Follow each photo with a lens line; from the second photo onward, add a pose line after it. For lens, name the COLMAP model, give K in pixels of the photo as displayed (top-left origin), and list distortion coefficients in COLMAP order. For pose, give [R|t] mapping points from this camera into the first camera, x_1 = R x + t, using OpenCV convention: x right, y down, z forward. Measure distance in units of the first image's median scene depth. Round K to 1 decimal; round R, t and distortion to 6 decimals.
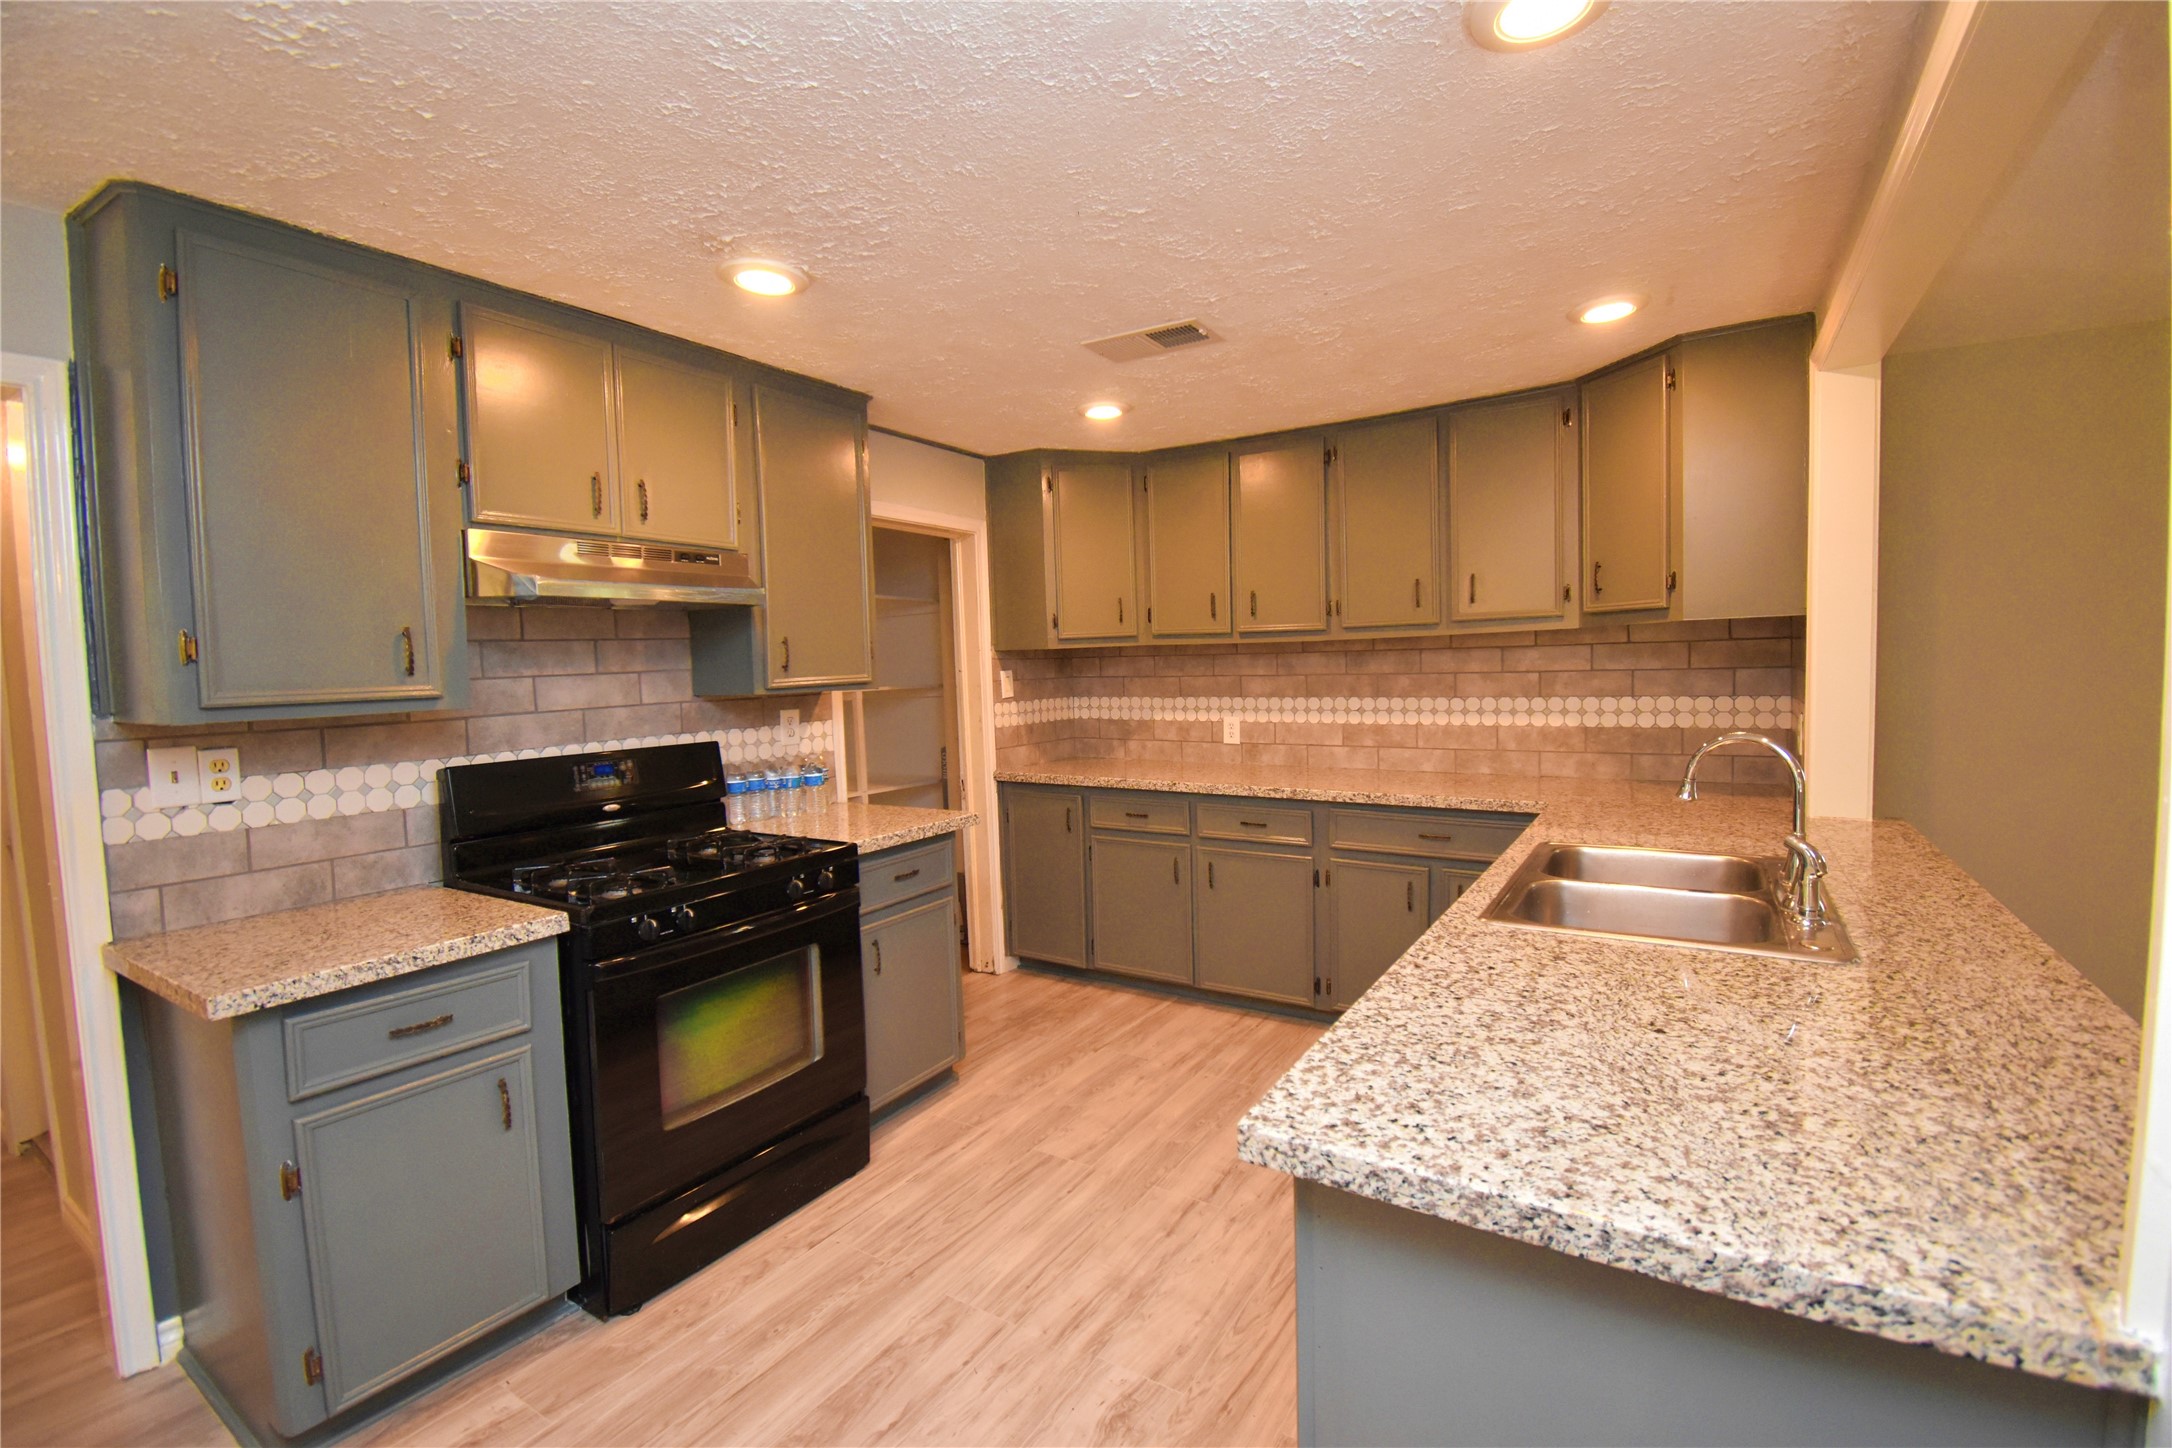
lens RADIAL K [[950.2, 0, 1086.0], [0, 950.2, 724.0], [0, 0, 1]] dist [0.015702, -0.021427]
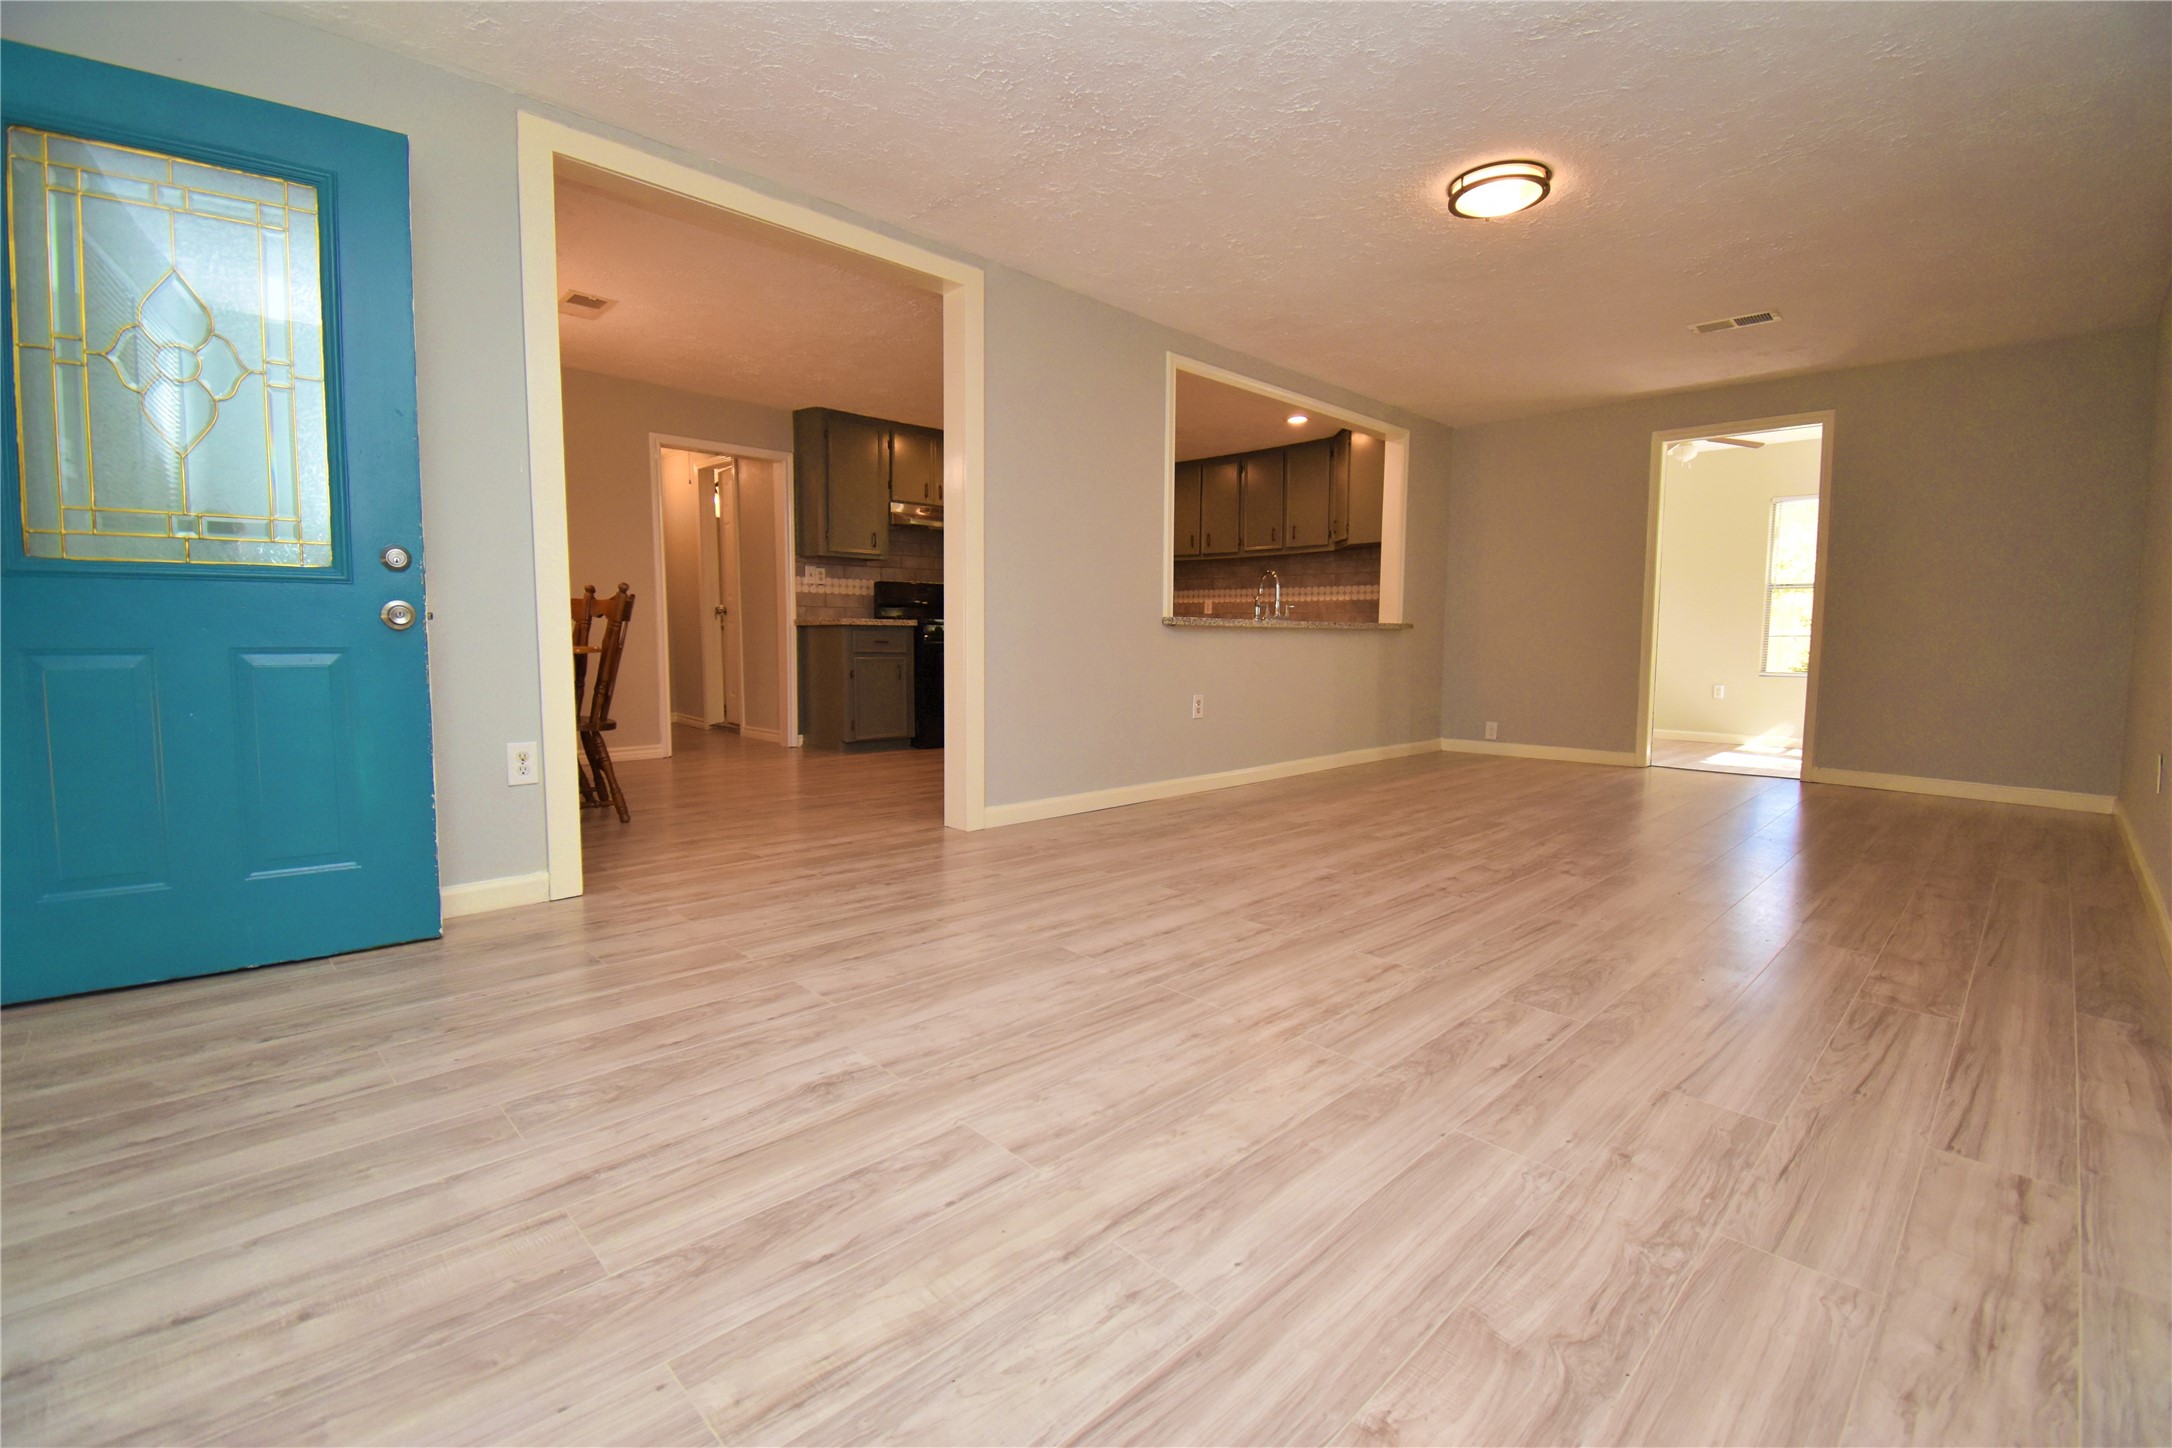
lens RADIAL K [[950.2, 0, 1086.0], [0, 950.2, 724.0], [0, 0, 1]] dist [0.015702, -0.021427]
pose [[0.972761, 0.059839, -0.223953, 0.499243], [-0.052671, 0.997894, 0.037852, 0.256762], [0.225746, -0.025025, 0.973865, -1.329610]]
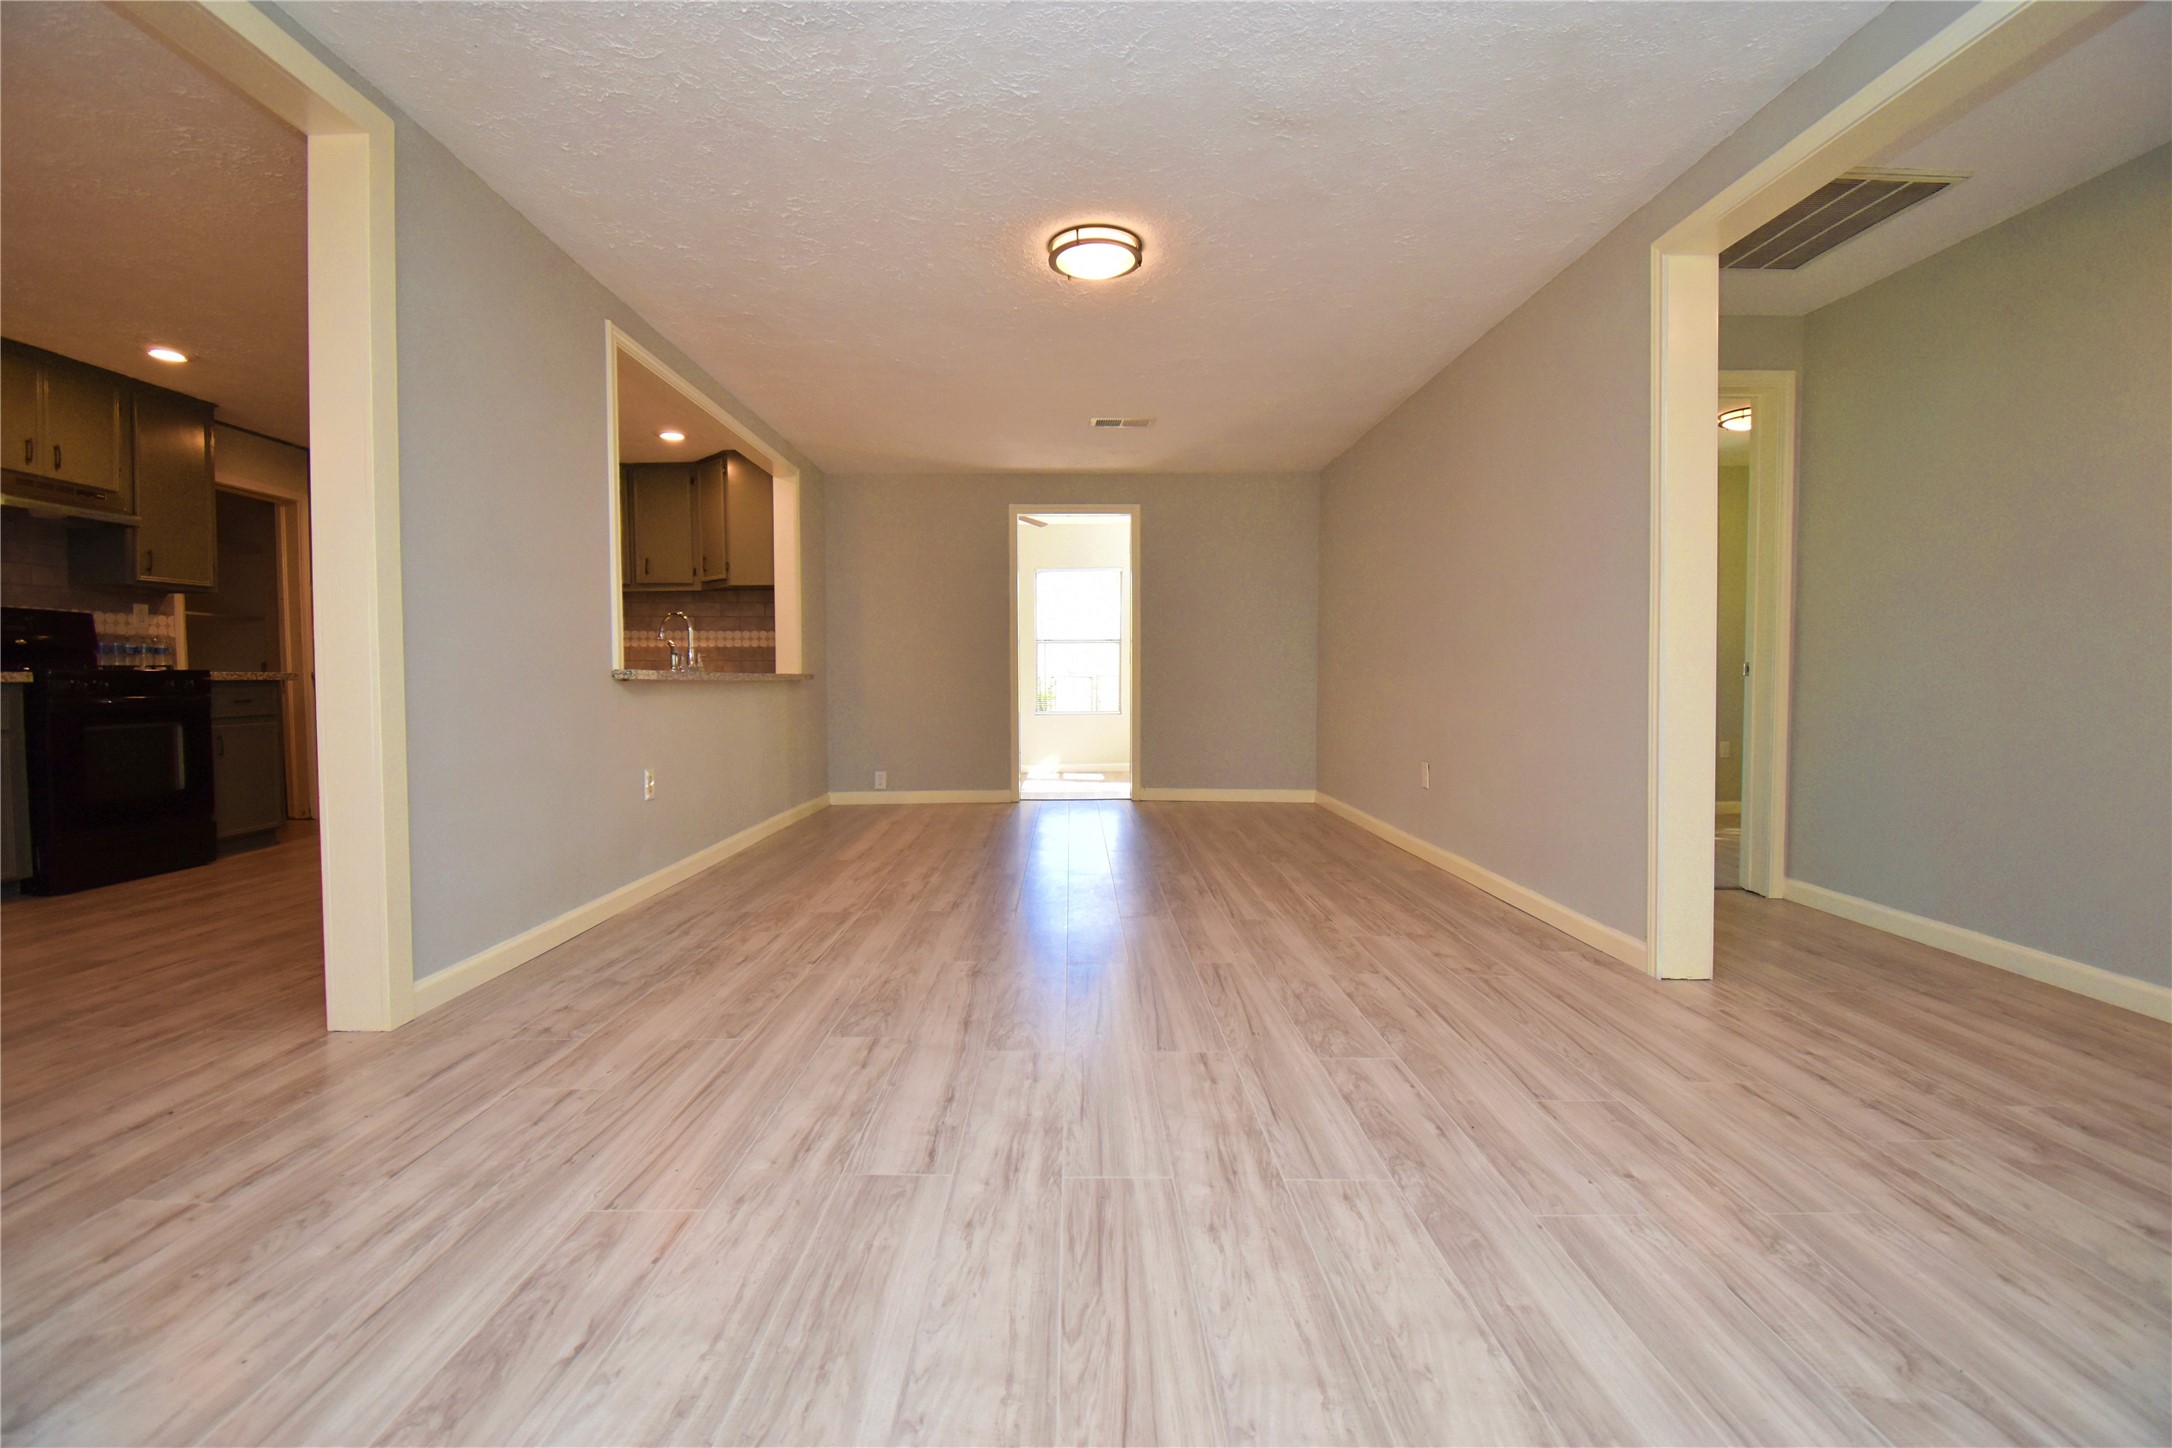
lens RADIAL K [[950.2, 0, 1086.0], [0, 950.2, 724.0], [0, 0, 1]] dist [0.015702, -0.021427]
pose [[0.835037, 0.002869, 0.550186, 0.113868], [0.012337, 0.999637, -0.023938, 0.235891], [-0.550055, 0.026777, 0.834699, -1.079272]]
